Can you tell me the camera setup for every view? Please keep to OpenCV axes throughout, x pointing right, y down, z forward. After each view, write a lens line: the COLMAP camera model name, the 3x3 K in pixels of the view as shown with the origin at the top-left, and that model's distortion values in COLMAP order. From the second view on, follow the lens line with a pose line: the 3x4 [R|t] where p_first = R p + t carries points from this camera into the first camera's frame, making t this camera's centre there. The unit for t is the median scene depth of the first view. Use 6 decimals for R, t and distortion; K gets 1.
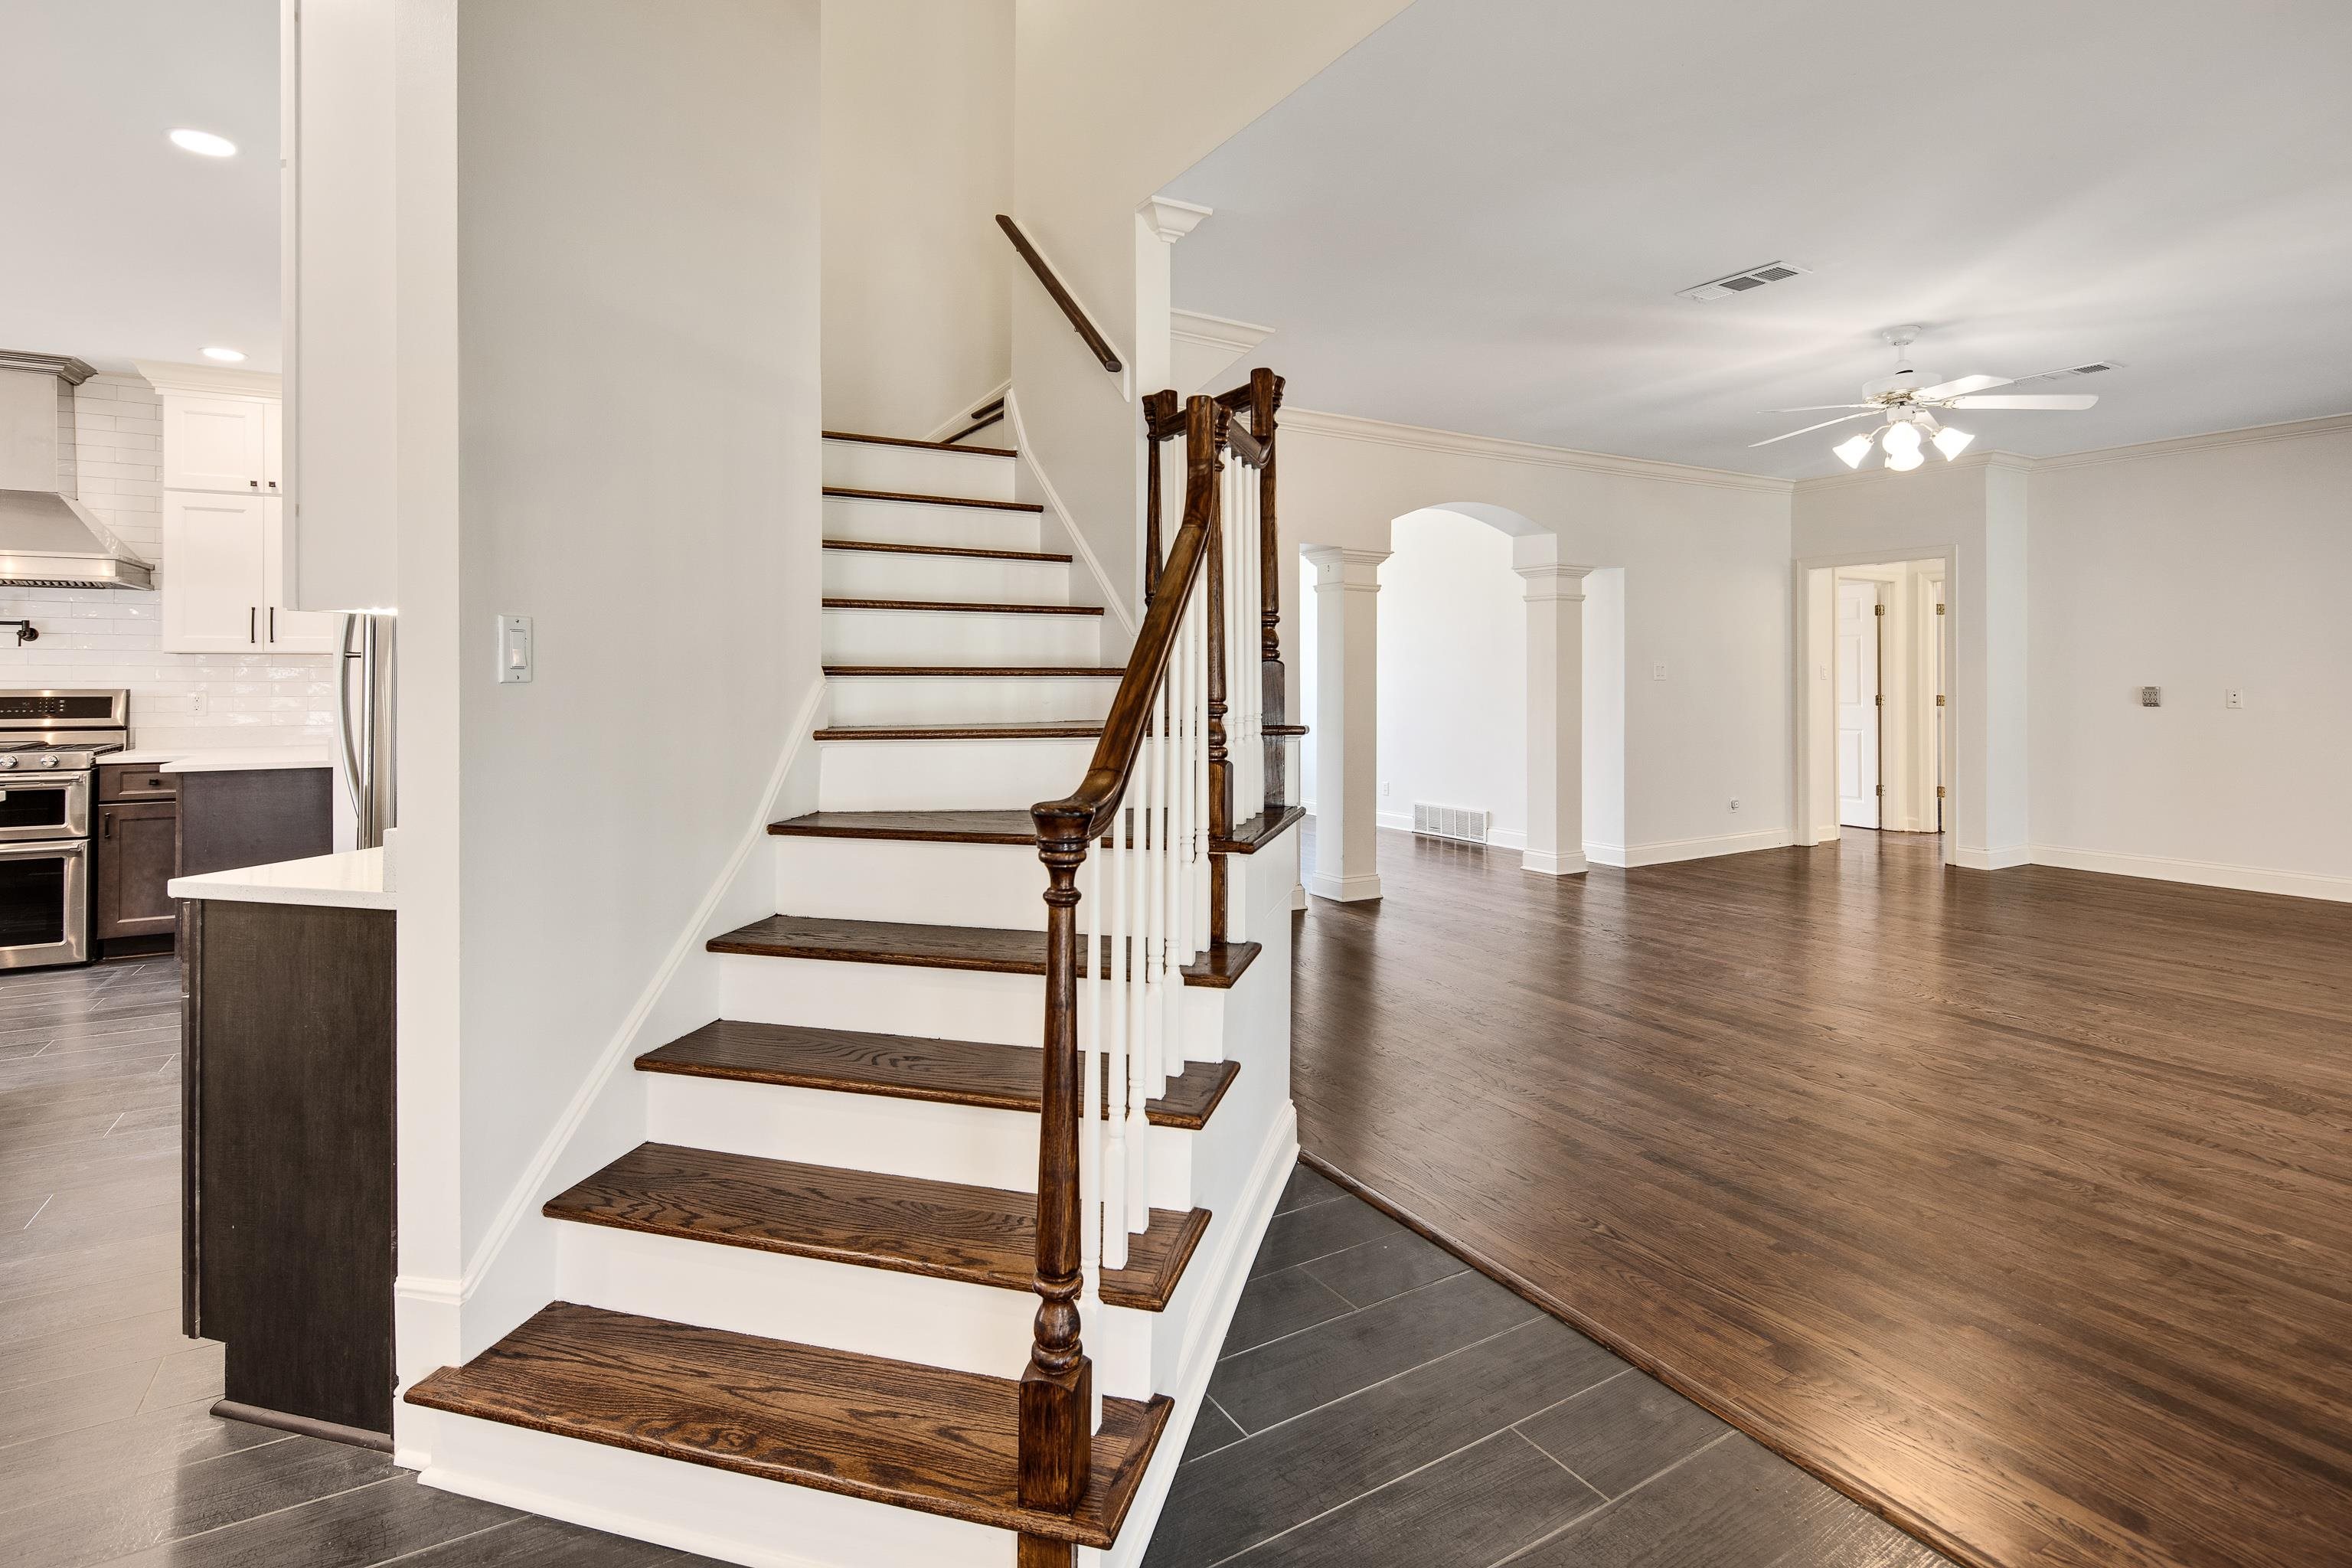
lens RADIAL K [[1146.2, 0, 1162.1], [0, 1146.2, 667.1], [0, 0, 1]] dist [0.002543, -0.002639]
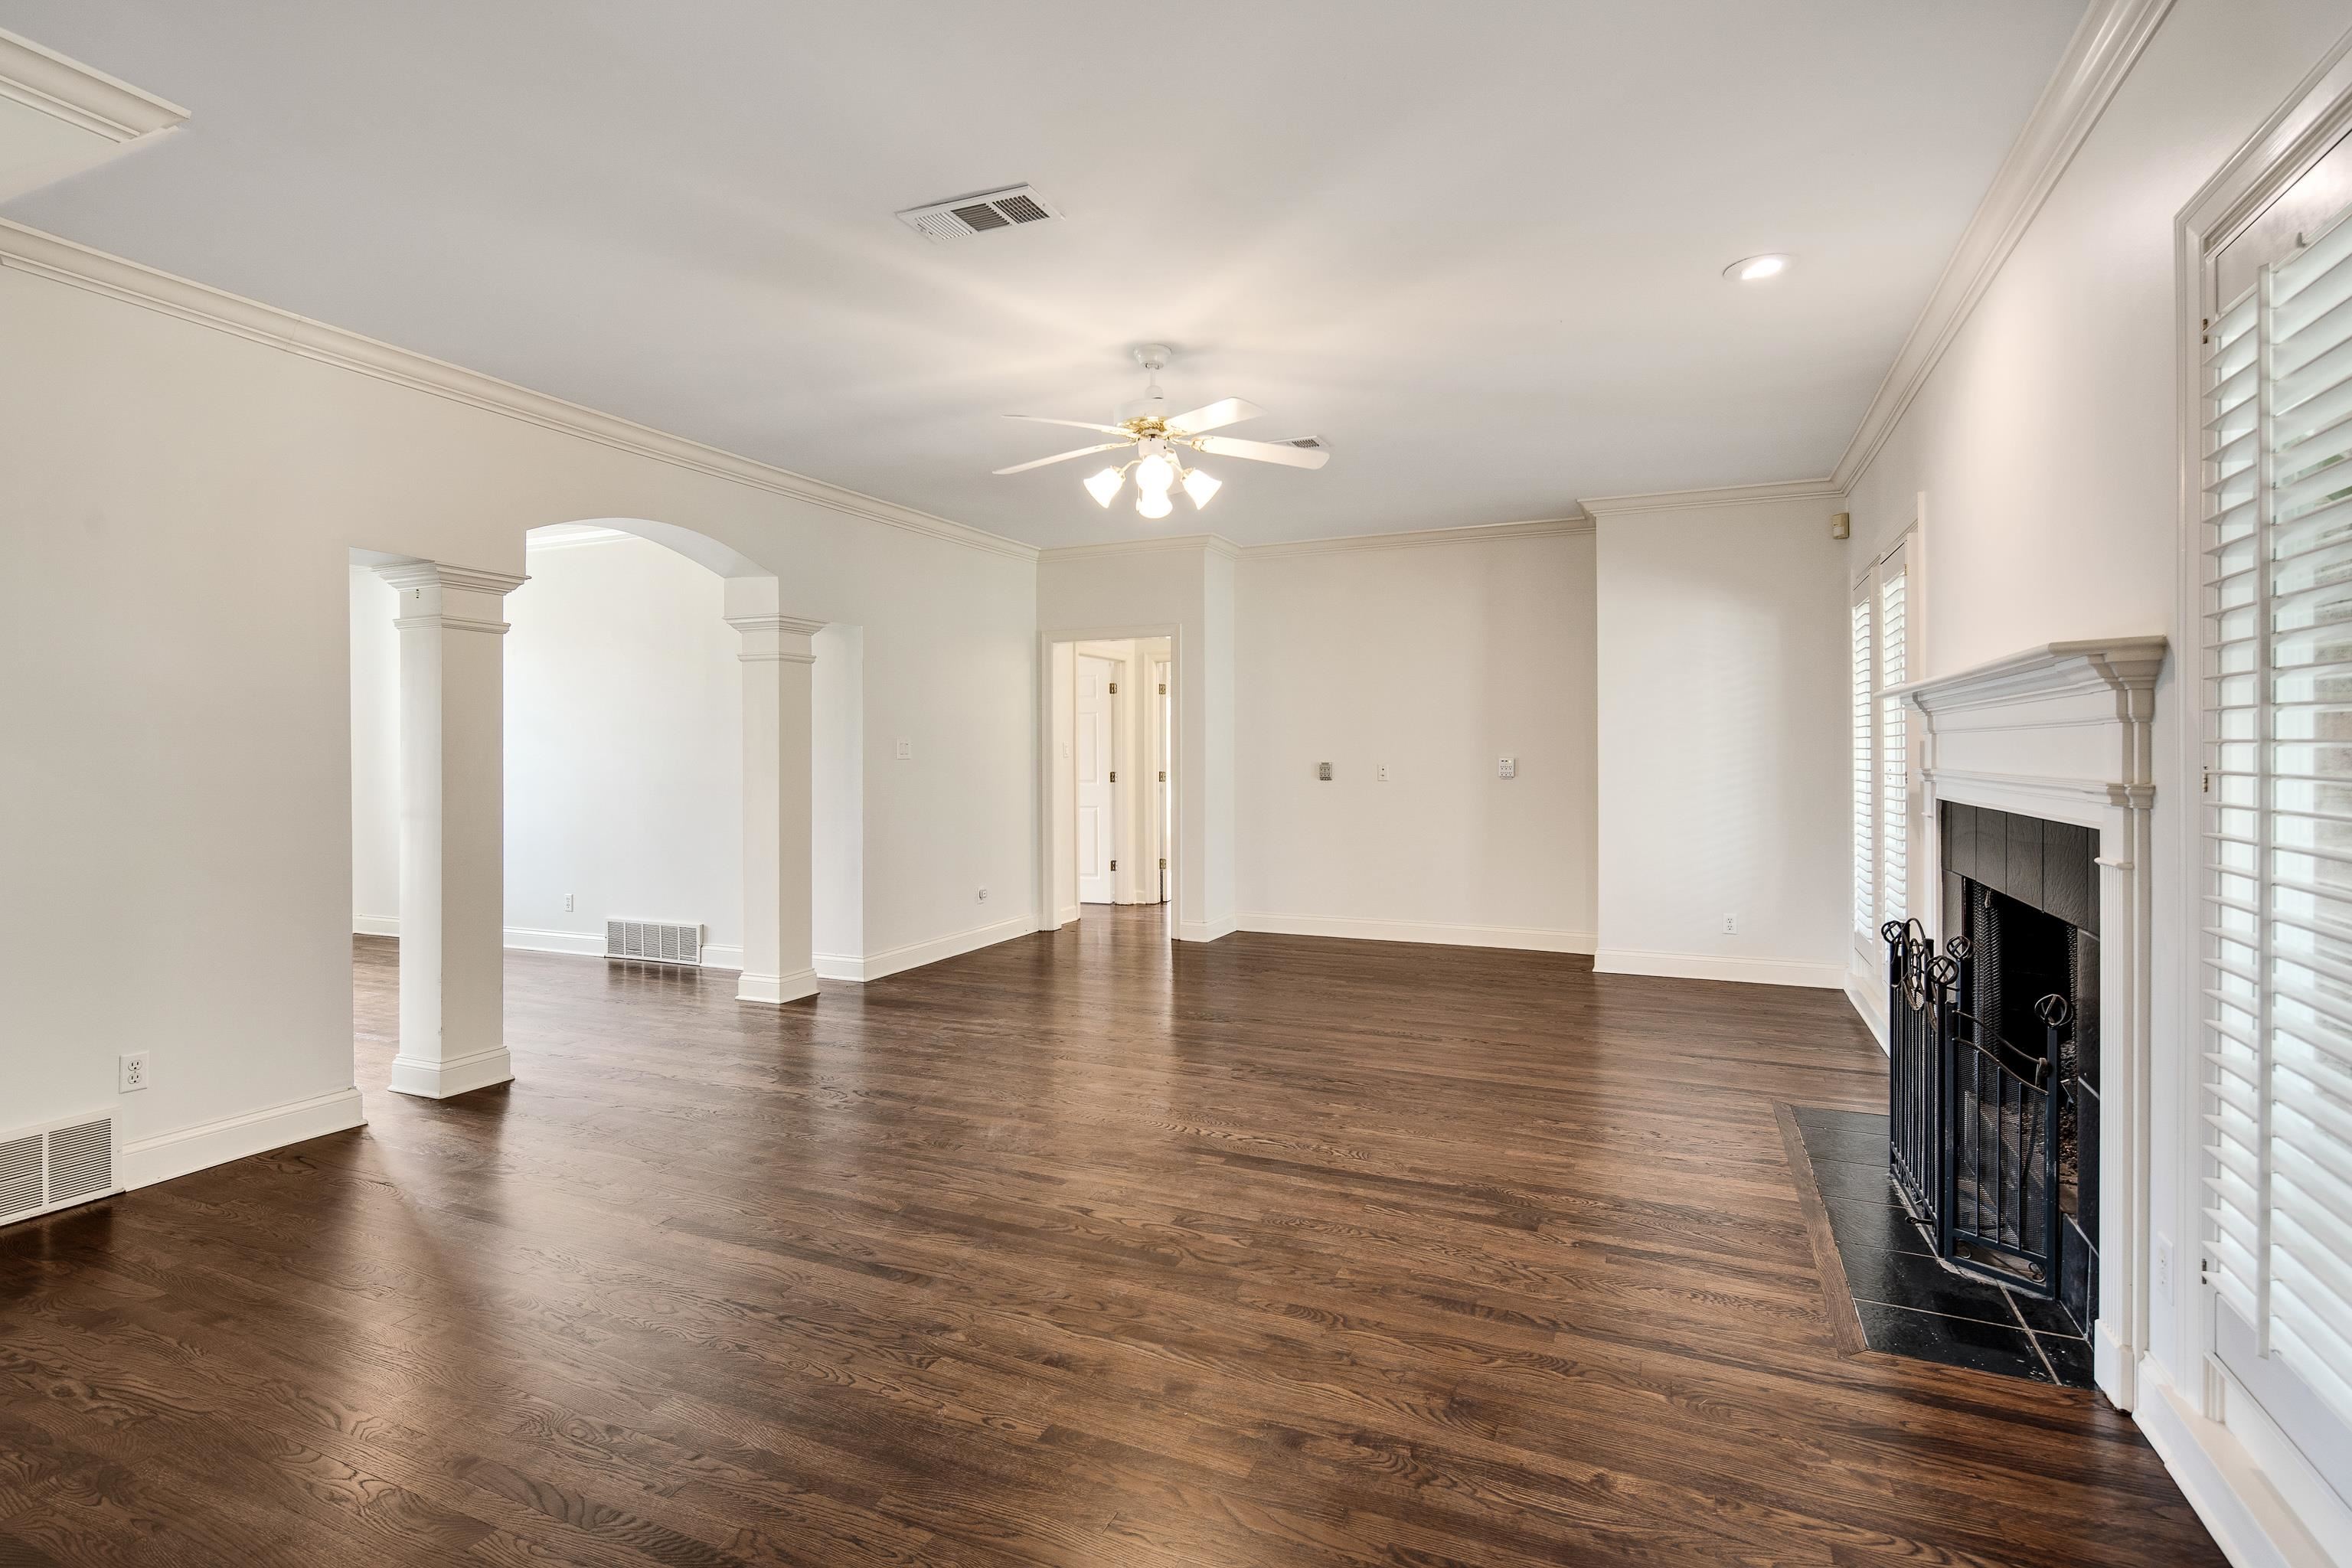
lens RADIAL K [[1146.2, 0, 1173.6], [0, 1146.2, 764.0], [0, 0, 1]] dist [0.002543, -0.002639]
pose [[0.811877, -0.009006, 0.583759, 0.113242], [-0.000690, 0.999866, 0.016385, 0.000678], [-0.583828, -0.013705, 0.811762, 0.213007]]
